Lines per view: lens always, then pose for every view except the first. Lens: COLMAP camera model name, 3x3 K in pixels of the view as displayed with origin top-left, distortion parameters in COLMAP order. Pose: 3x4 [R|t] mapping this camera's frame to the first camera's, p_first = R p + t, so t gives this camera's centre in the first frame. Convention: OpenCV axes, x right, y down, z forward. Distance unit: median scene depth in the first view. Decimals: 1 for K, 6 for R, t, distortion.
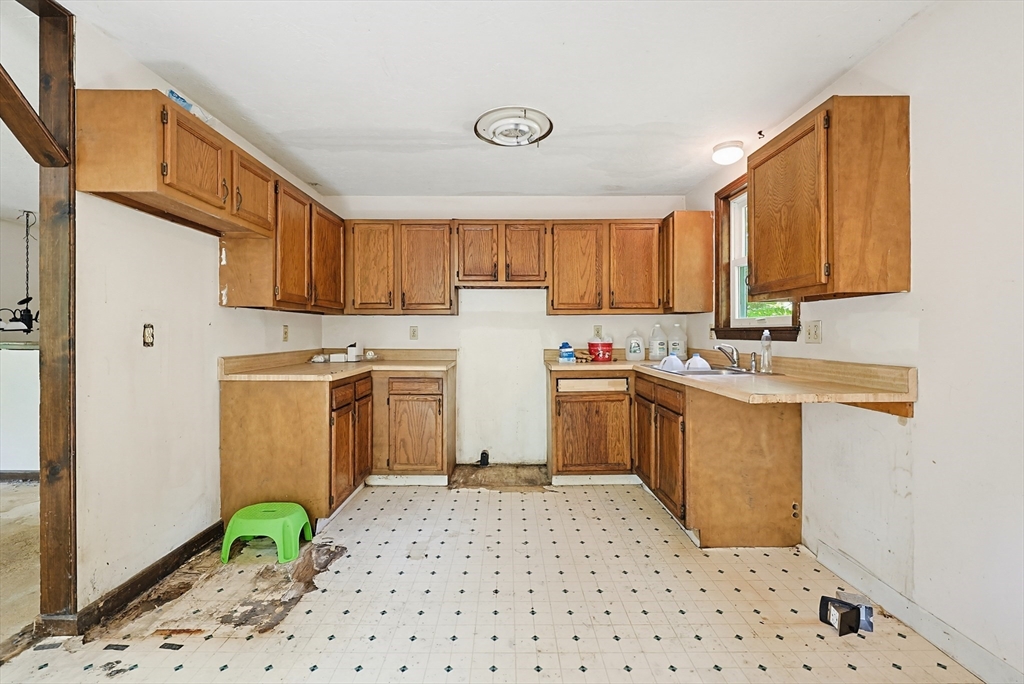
lens RADIAL K [[441.6, 0, 515.5], [0, 441.6, 335.2], [0, 0, 1]] dist [-0.001610, 0.000045]
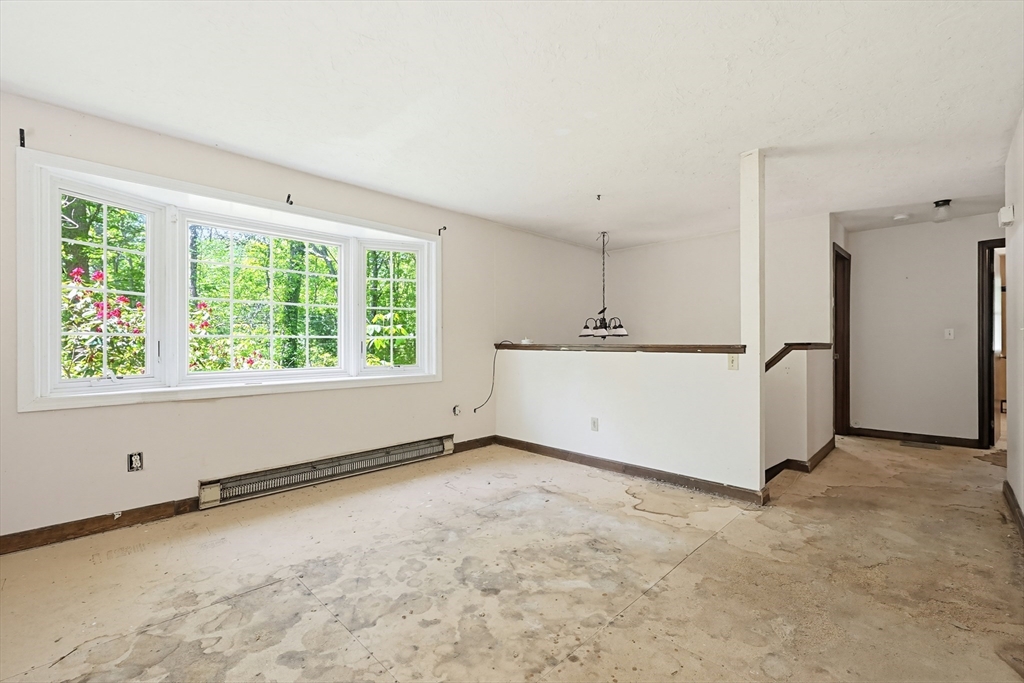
lens RADIAL K [[441.6, 0, 514.2], [0, 441.6, 341.7], [0, 0, 1]] dist [-0.001610, 0.000045]
pose [[0.706243, -0.008526, -0.707918, -0.630654], [0.000731, 0.999936, -0.011315, 0.020116], [0.707969, 0.007474, 0.706204, 0.043342]]
